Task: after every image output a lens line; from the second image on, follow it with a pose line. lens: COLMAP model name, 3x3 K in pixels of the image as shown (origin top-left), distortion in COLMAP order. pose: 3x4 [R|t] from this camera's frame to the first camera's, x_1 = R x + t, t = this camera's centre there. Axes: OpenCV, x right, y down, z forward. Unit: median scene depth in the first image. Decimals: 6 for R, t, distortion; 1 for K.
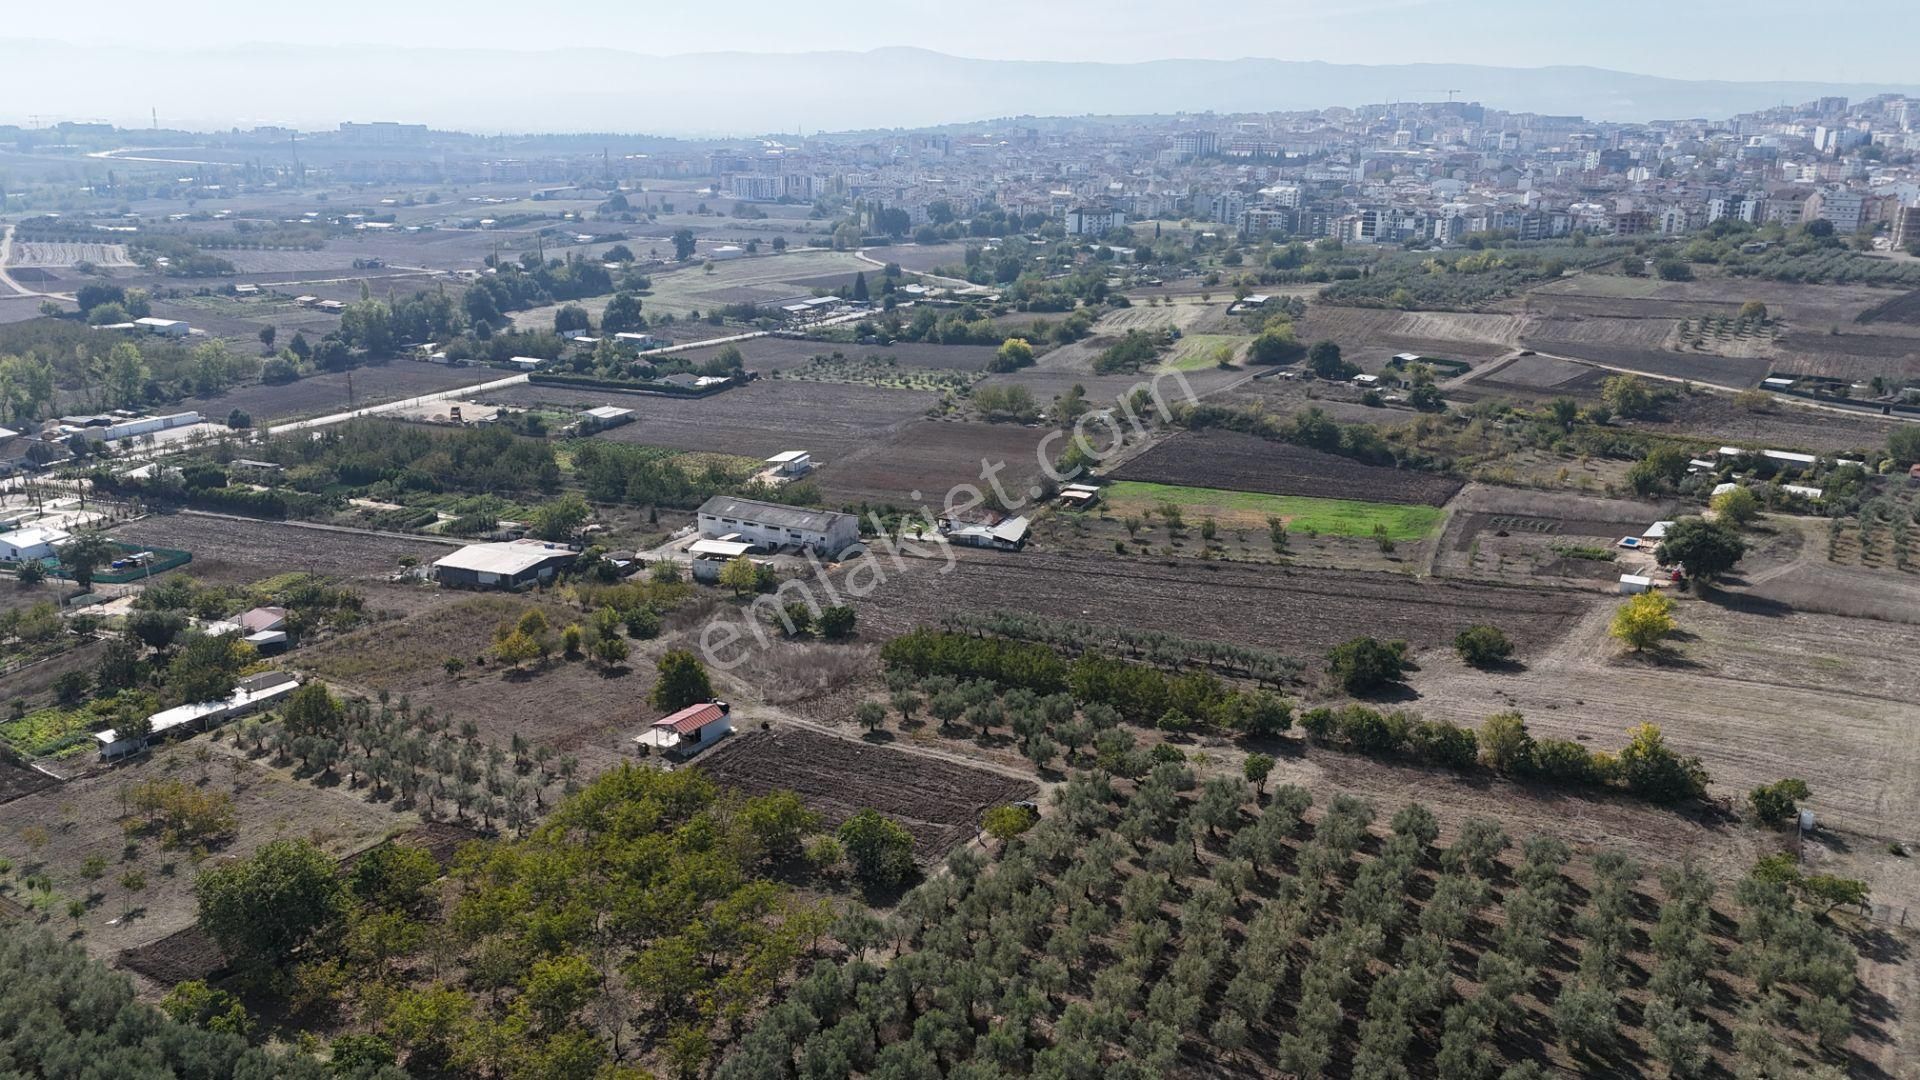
lens RADIAL K [[1415.6, 0, 958.3], [0, 1415.6, 539.3], [0, 0, 1]] dist [0.070600, -0.064773]
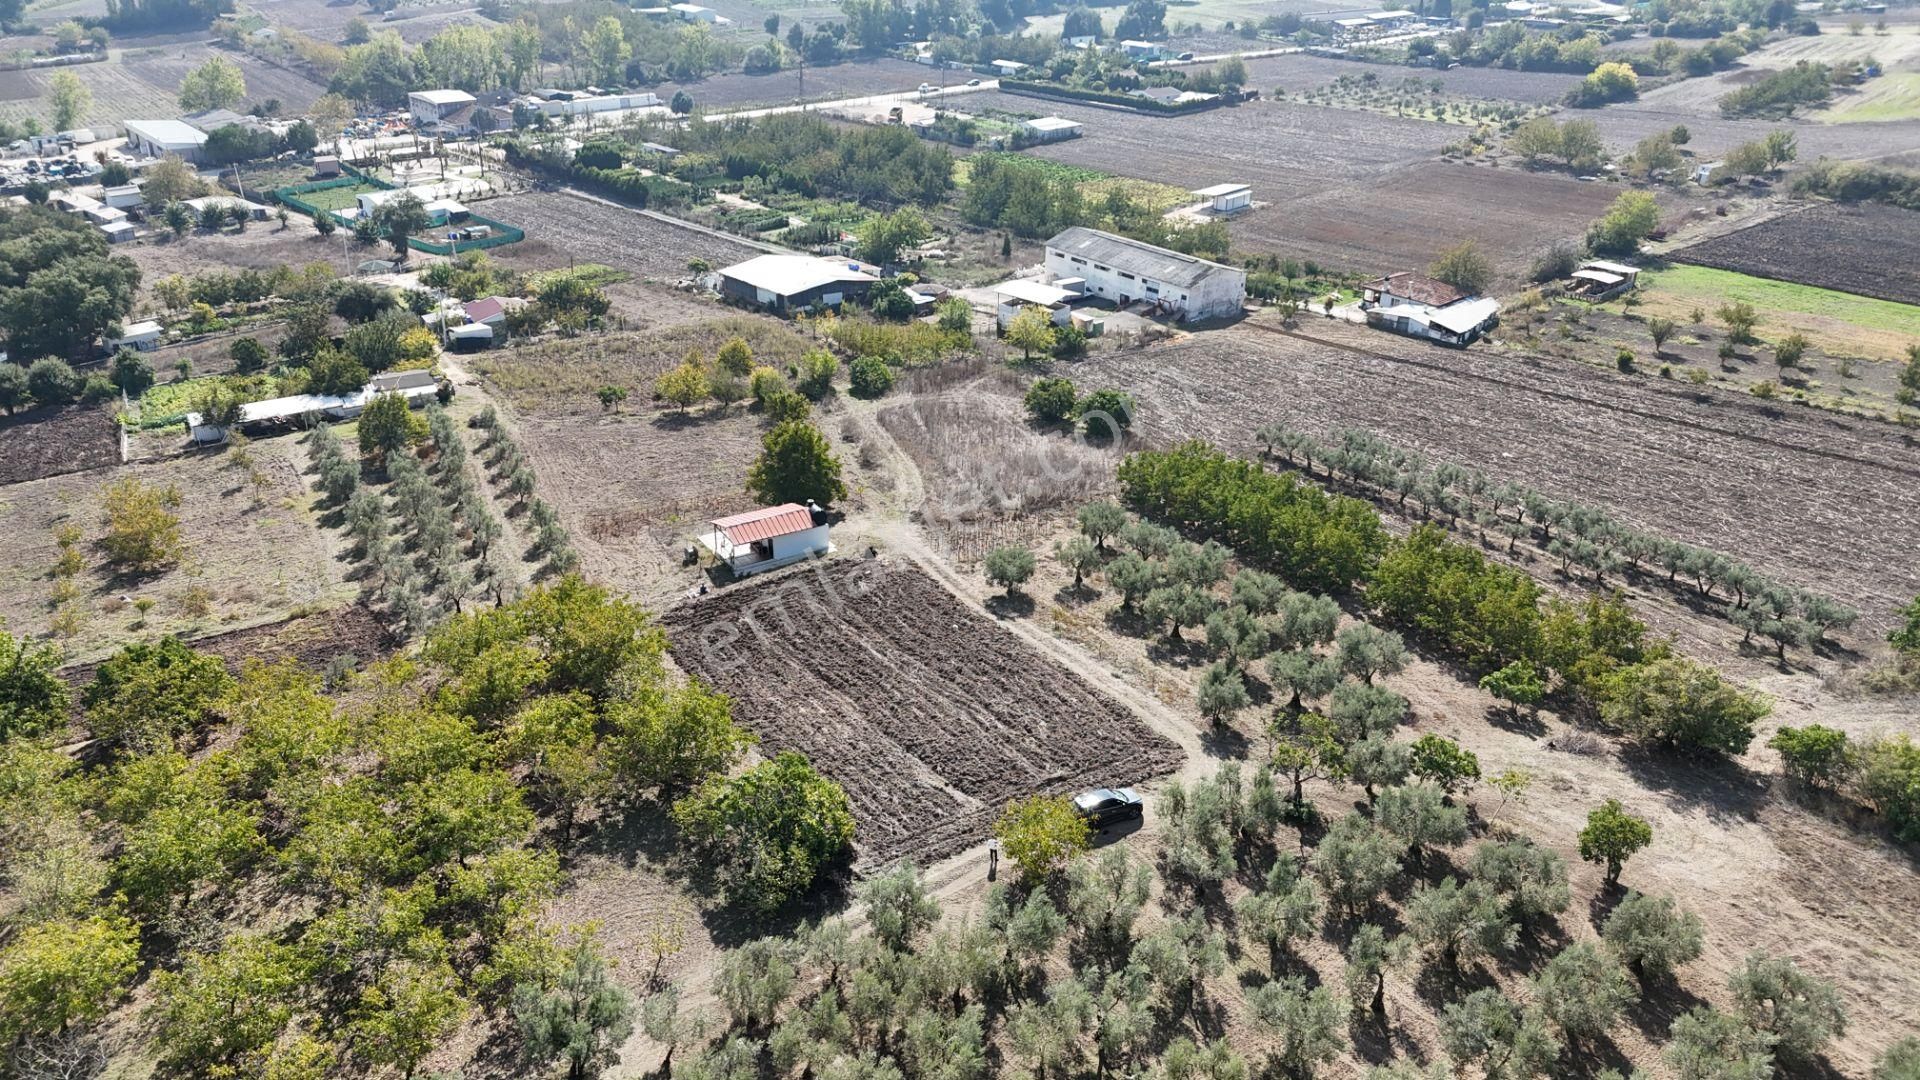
lens RADIAL K [[1415.6, 0, 962.3], [0, 1415.6, 543.8], [0, 0, 1]] dist [0.070600, -0.064773]
pose [[0.909554, 0.181330, -0.373941, 0.084473], [-0.115843, 0.974750, 0.190903, -0.002594], [0.399115, -0.130318, 0.907593, 0.232233]]
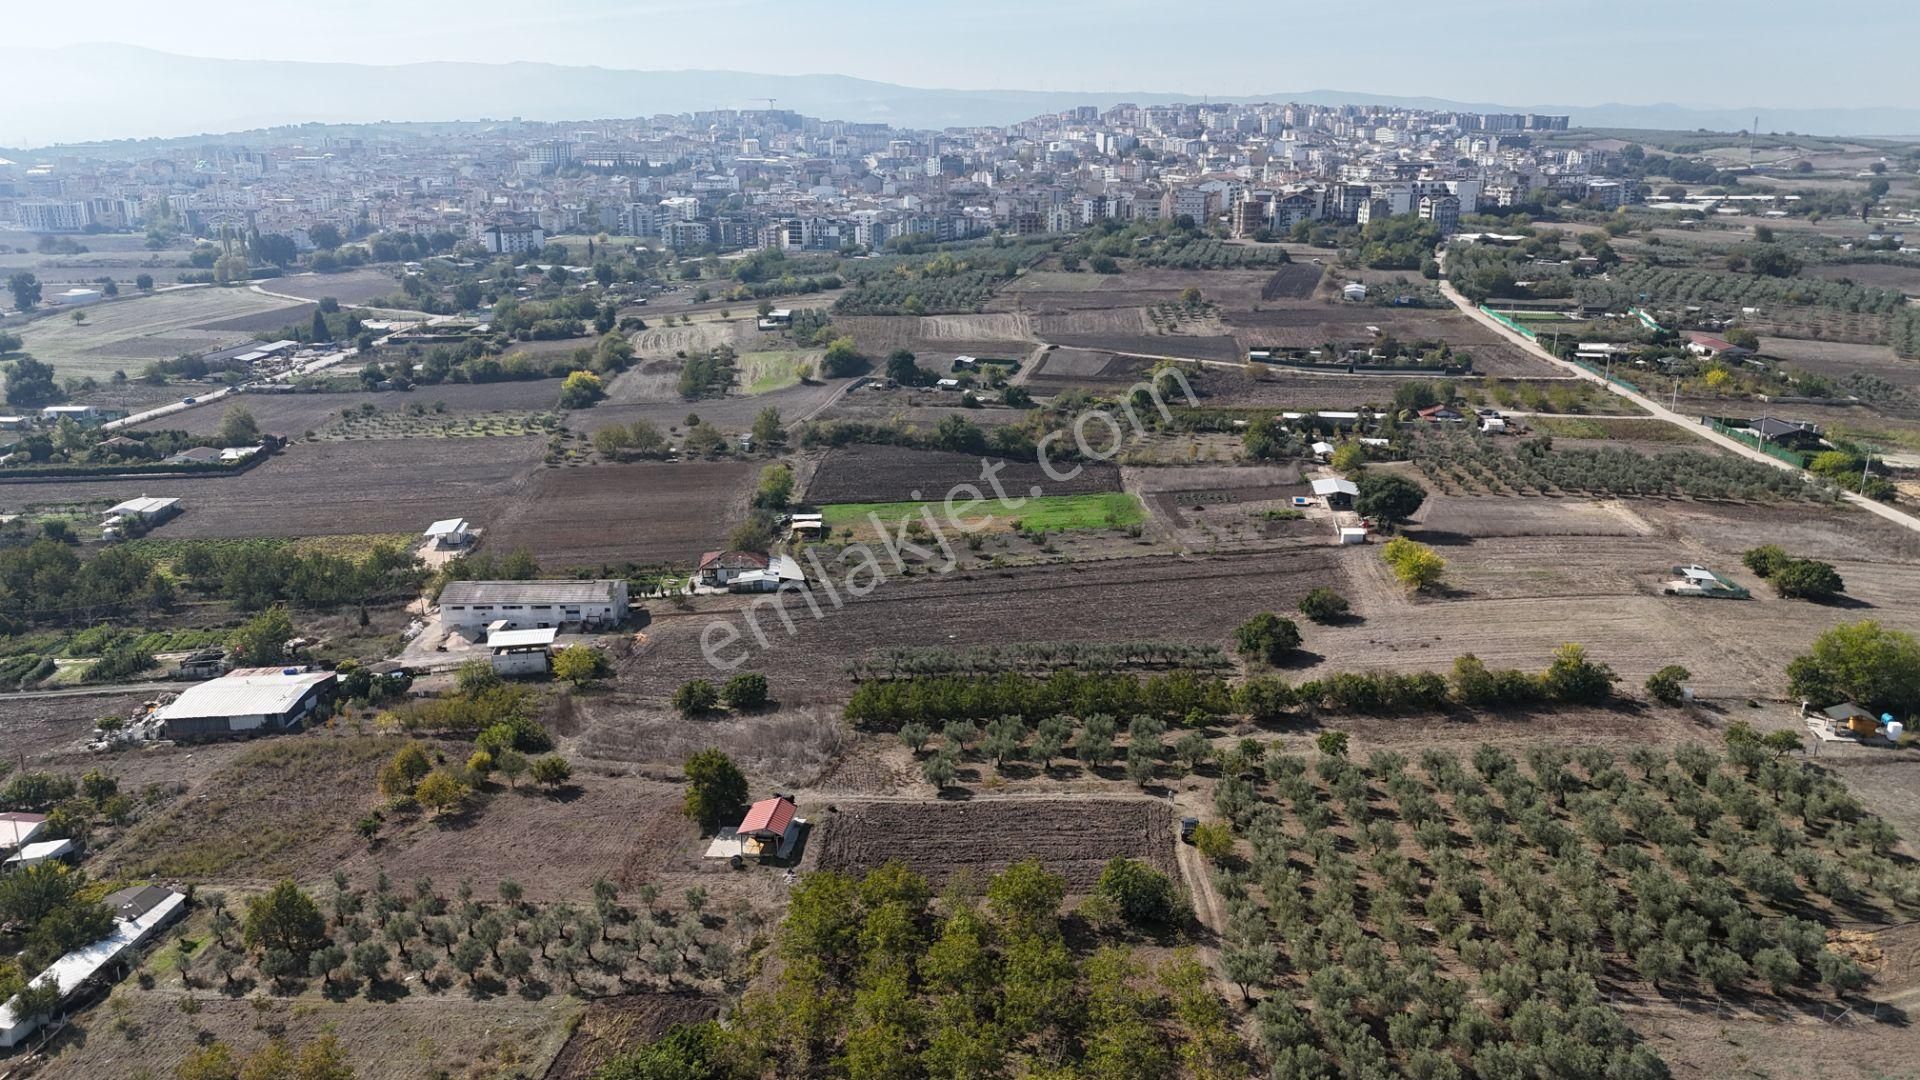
lens RADIAL K [[1415.6, 0, 957.5], [0, 1415.6, 539.9], [0, 0, 1]] dist [0.070600, -0.064773]
pose [[0.887029, -0.141392, 0.439531, -0.254601], [0.142357, 0.989331, 0.030961, -0.035941], [-0.439220, 0.035107, 0.897694, 0.057961]]
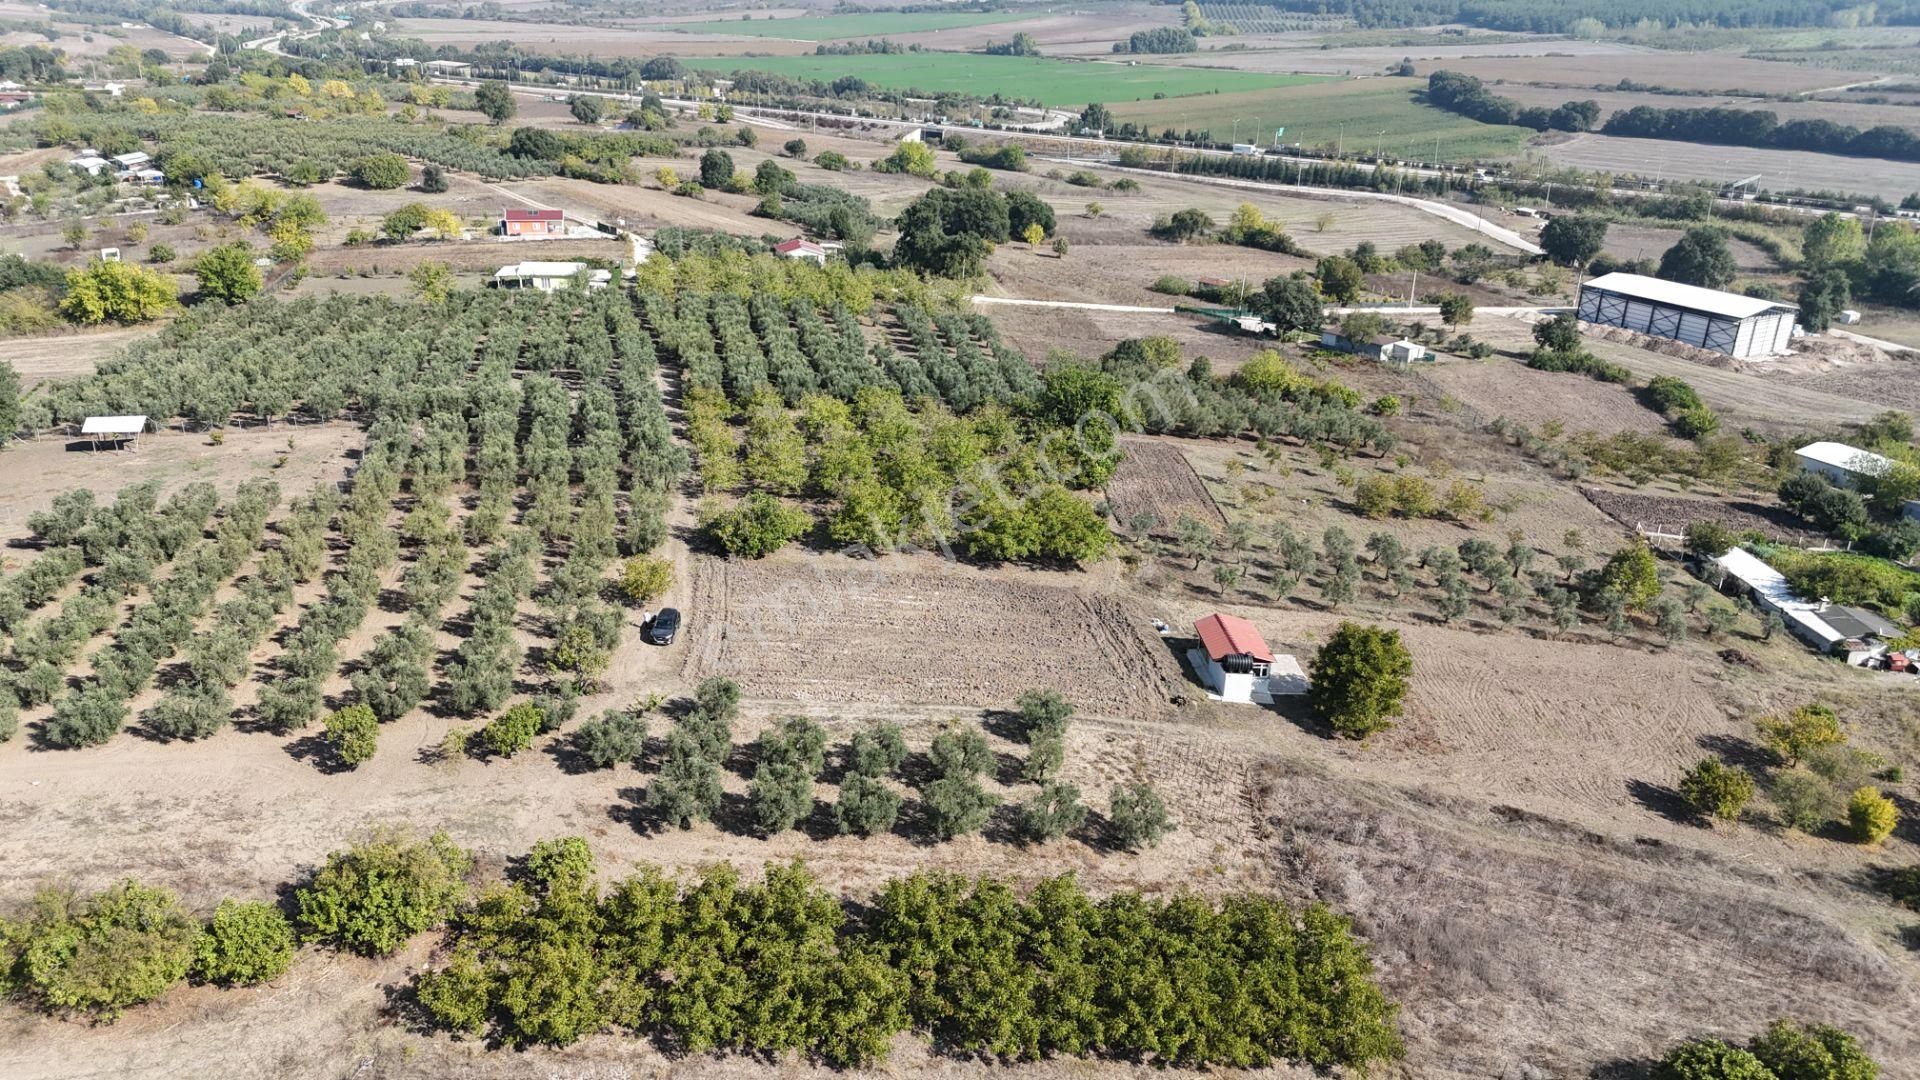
lens RADIAL K [[1415.6, 0, 957.2], [0, 1415.6, 535.2], [0, 0, 1]] dist [0.070600, -0.064773]
pose [[-0.781131, 0.197764, -0.592220, 0.172370], [-0.218864, 0.801598, 0.556362, -0.148142], [0.584751, 0.564208, -0.582869, 0.712110]]
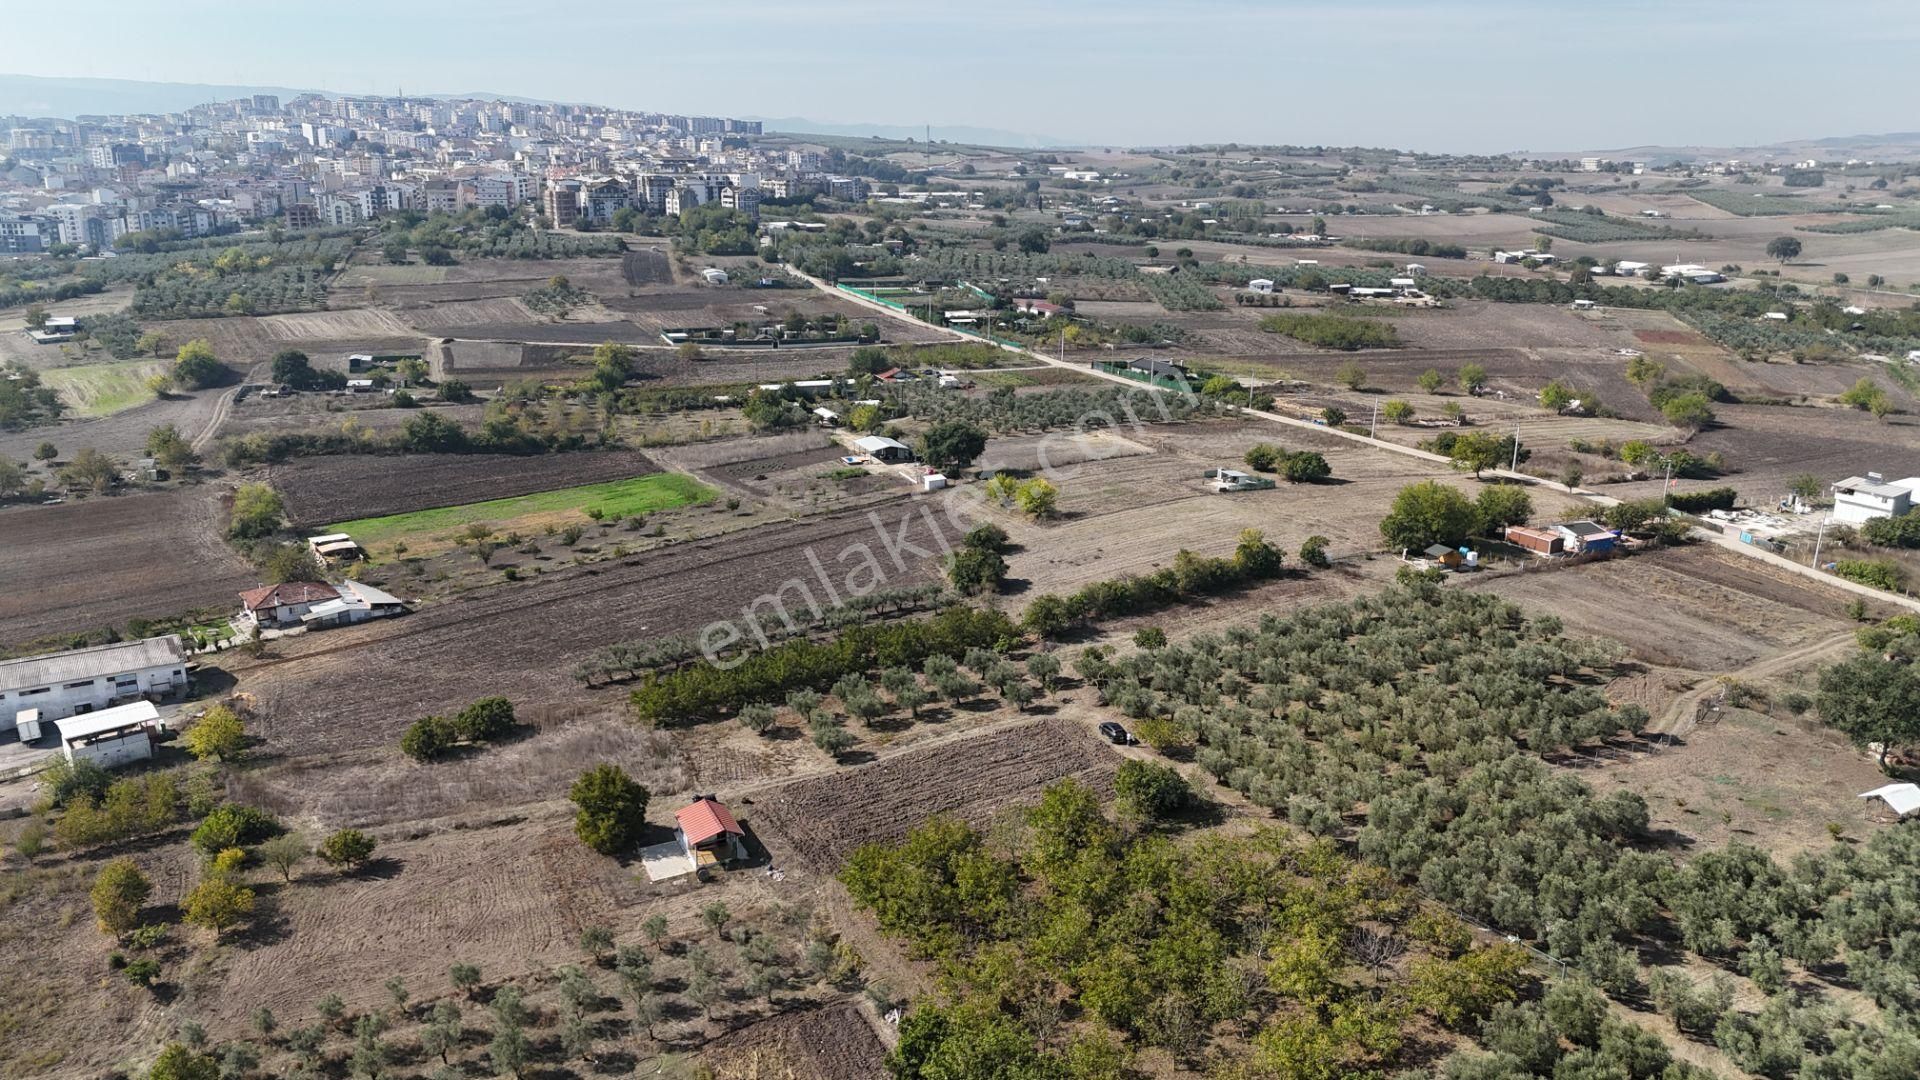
lens RADIAL K [[1415.6, 0, 958.6], [0, 1415.6, 549.5], [0, 0, 1]] dist [0.070600, -0.064773]
pose [[0.511468, -0.244698, 0.823725, -0.415089], [0.238465, 0.961365, 0.137518, -0.057247], [-0.825551, 0.126093, 0.550060, 0.225498]]
